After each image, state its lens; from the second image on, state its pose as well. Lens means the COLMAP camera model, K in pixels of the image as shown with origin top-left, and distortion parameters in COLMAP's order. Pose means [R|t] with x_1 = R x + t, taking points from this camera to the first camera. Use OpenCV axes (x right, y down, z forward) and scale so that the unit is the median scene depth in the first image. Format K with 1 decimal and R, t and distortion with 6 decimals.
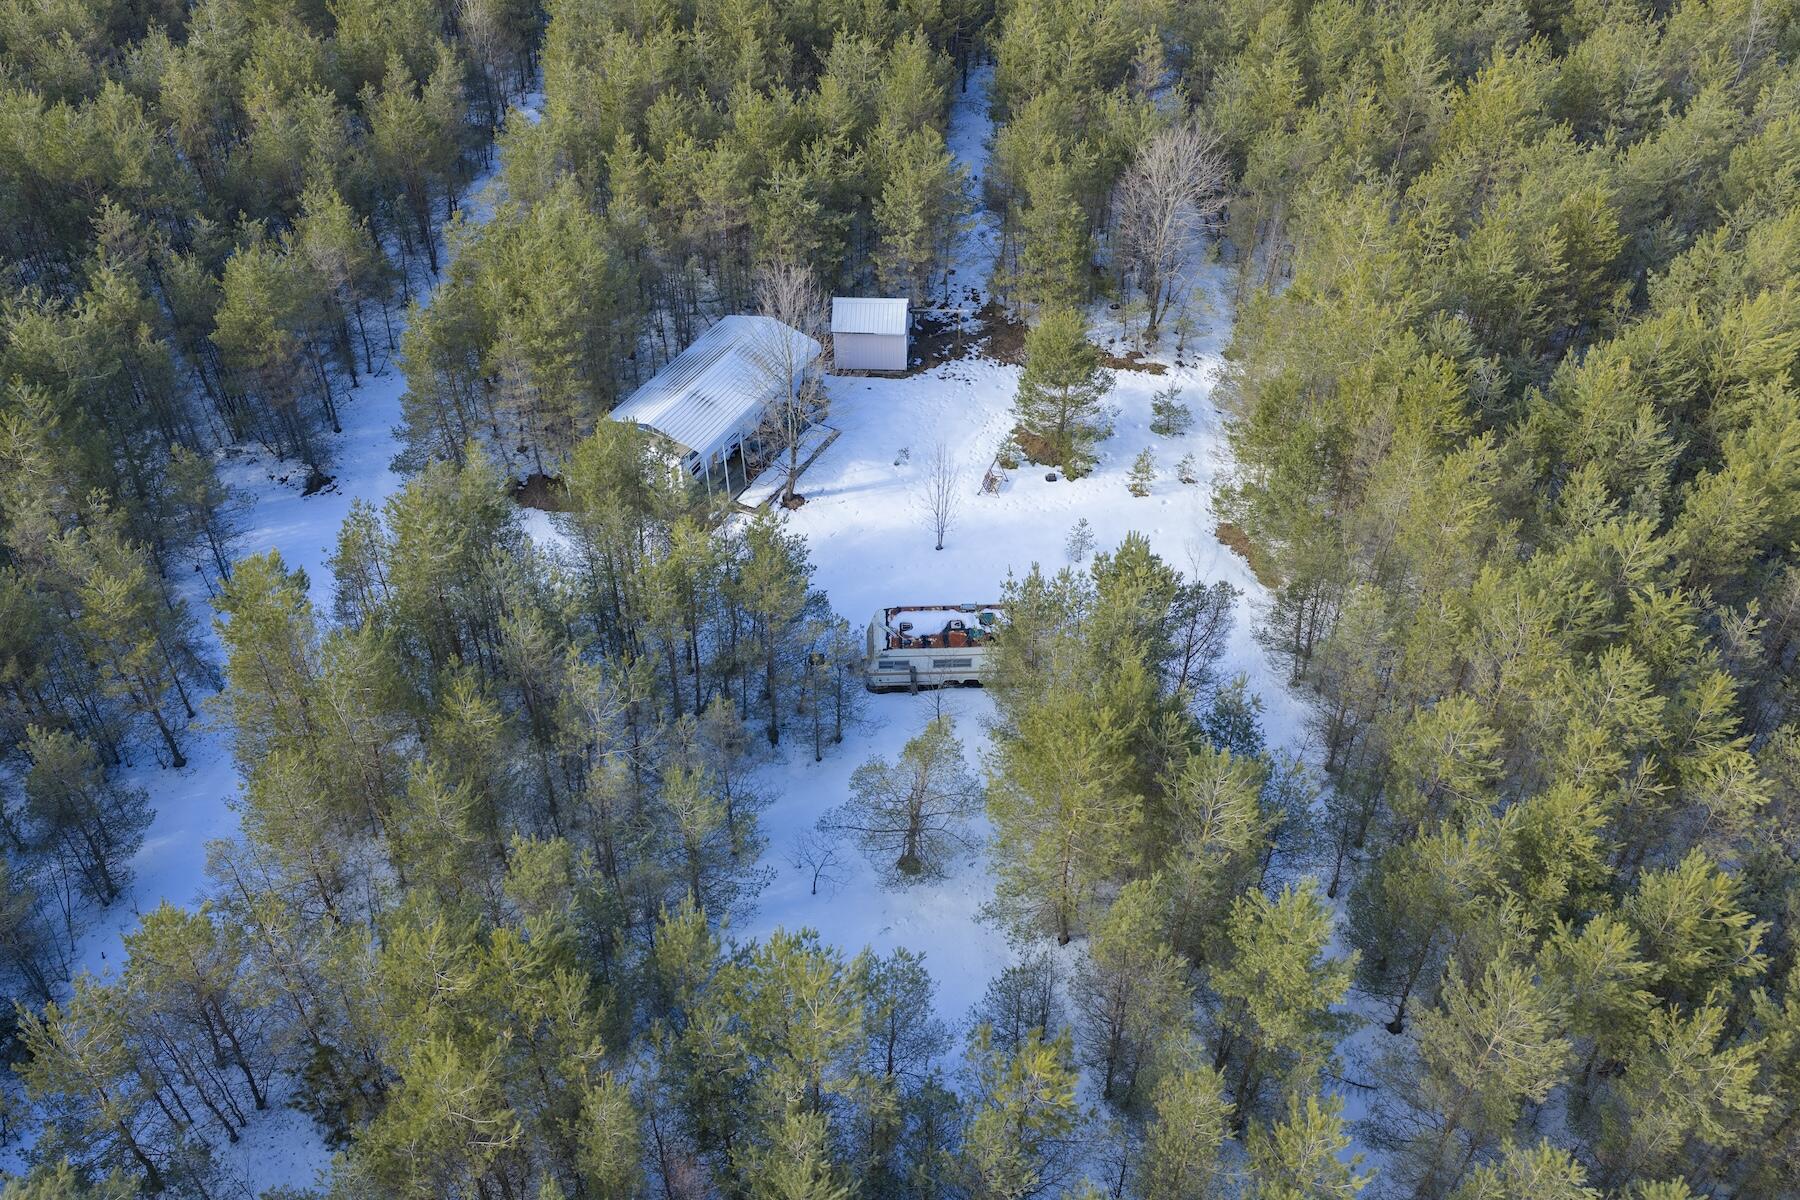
lens RADIAL K [[1484.6, 0, 900.0], [0, 1484.6, 600.0], [0, 0, 1]] dist [0.009107, -0.016909]
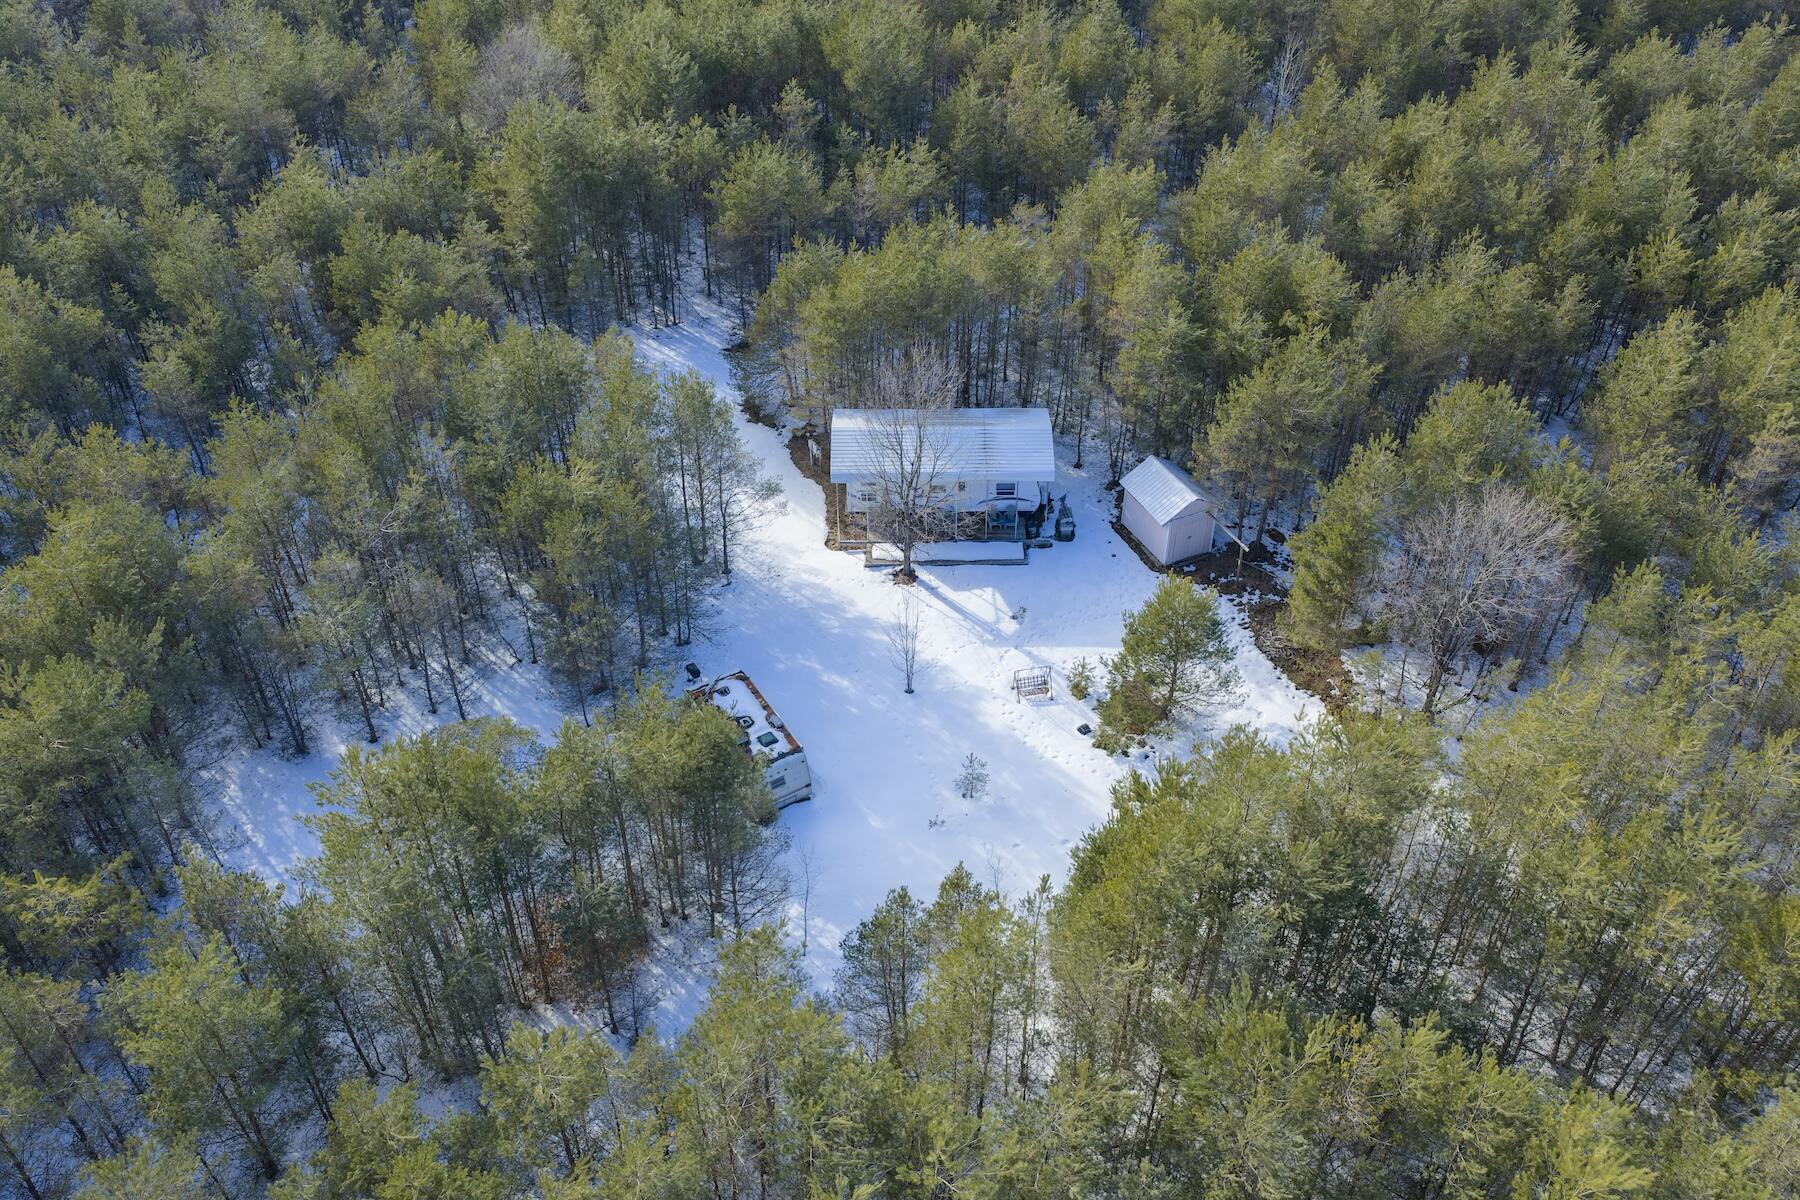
lens RADIAL K [[1484.6, 0, 900.0], [0, 1484.6, 600.0], [0, 0, 1]] dist [0.009107, -0.016909]
pose [[0.475998, 0.559964, -0.678135, 0.583779], [-0.585159, 0.777290, 0.231104, -0.273579], [0.656517, 0.286812, 0.697656, 0.323197]]
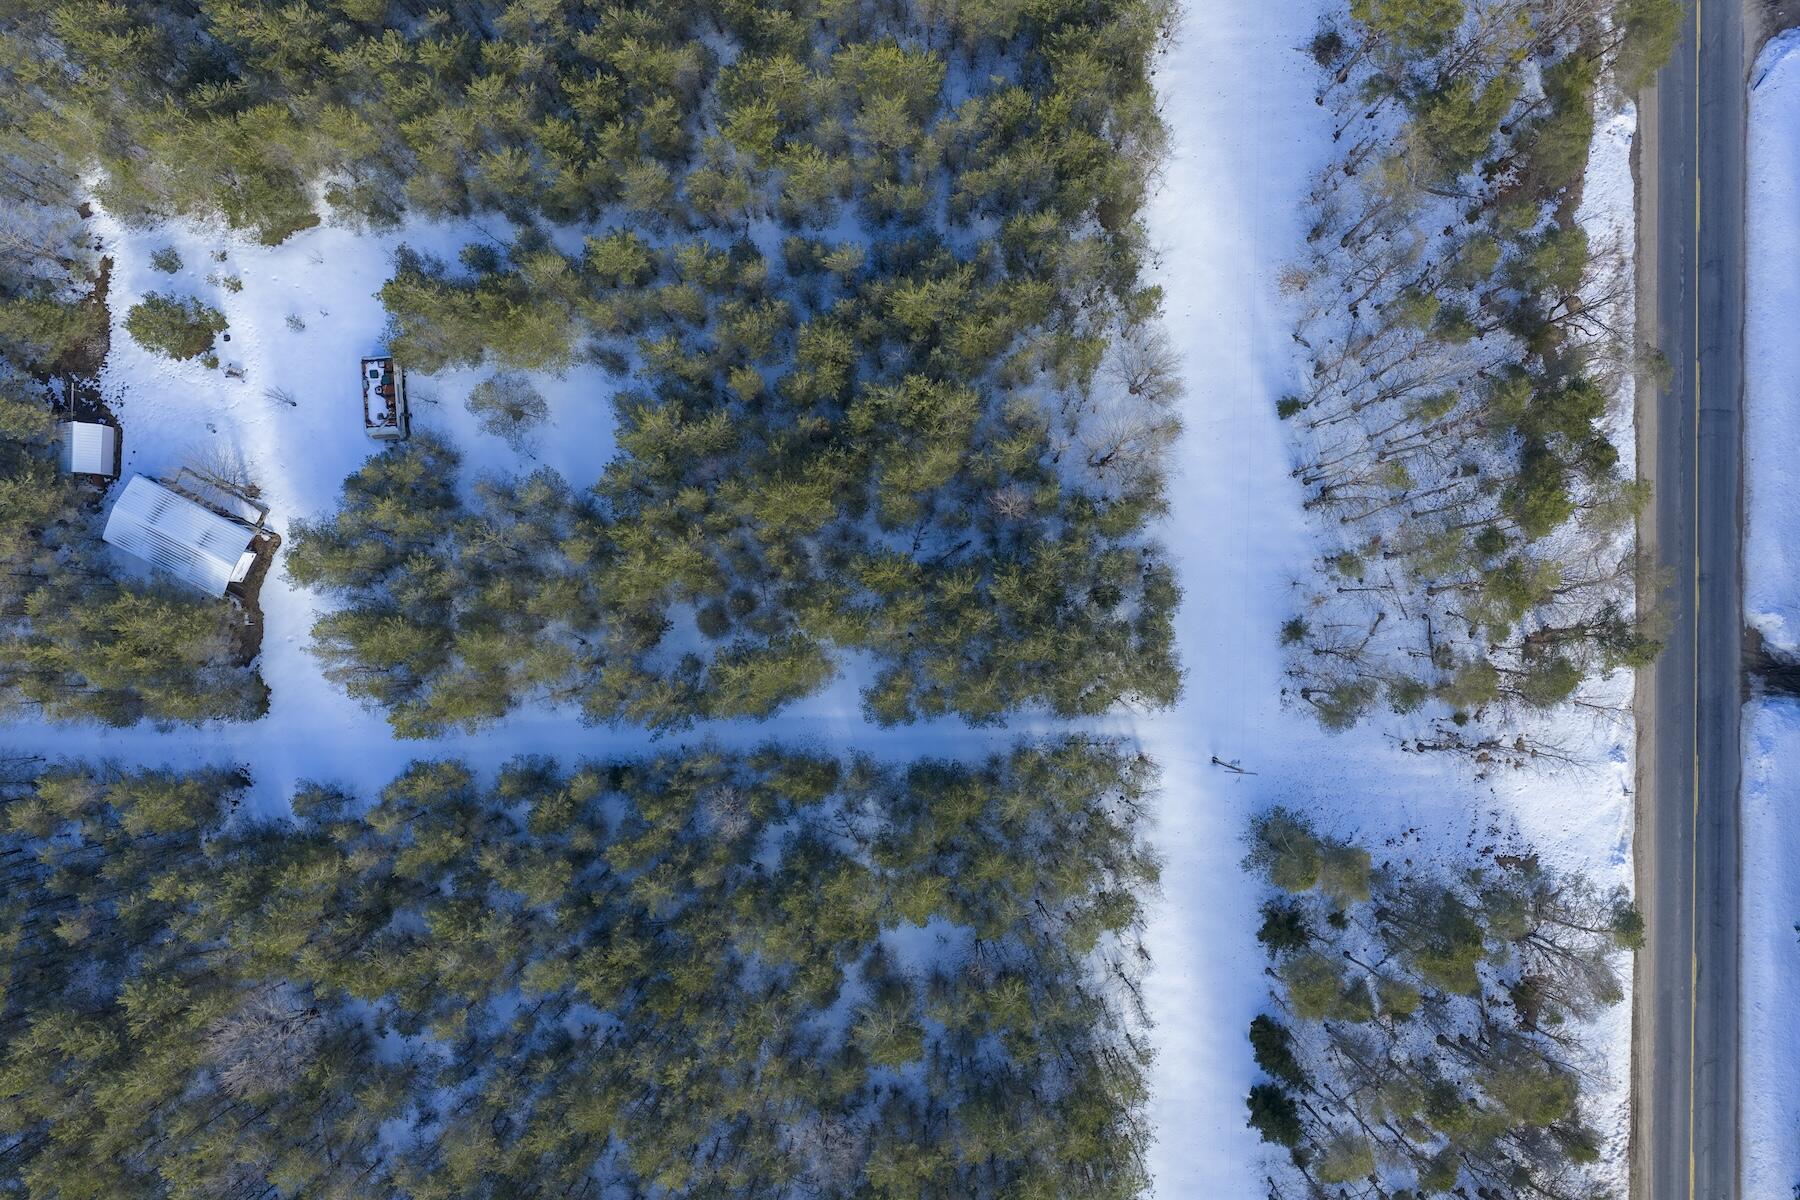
lens RADIAL K [[1484.6, 0, 900.0], [0, 1484.6, 600.0], [0, 0, 1]] dist [0.009107, -0.016909]
pose [[-0.037957, -0.999015, 0.022983, -0.258315], [0.657028, -0.007621, 0.753828, -0.845118], [-0.752910, 0.043713, 0.656670, -0.646732]]
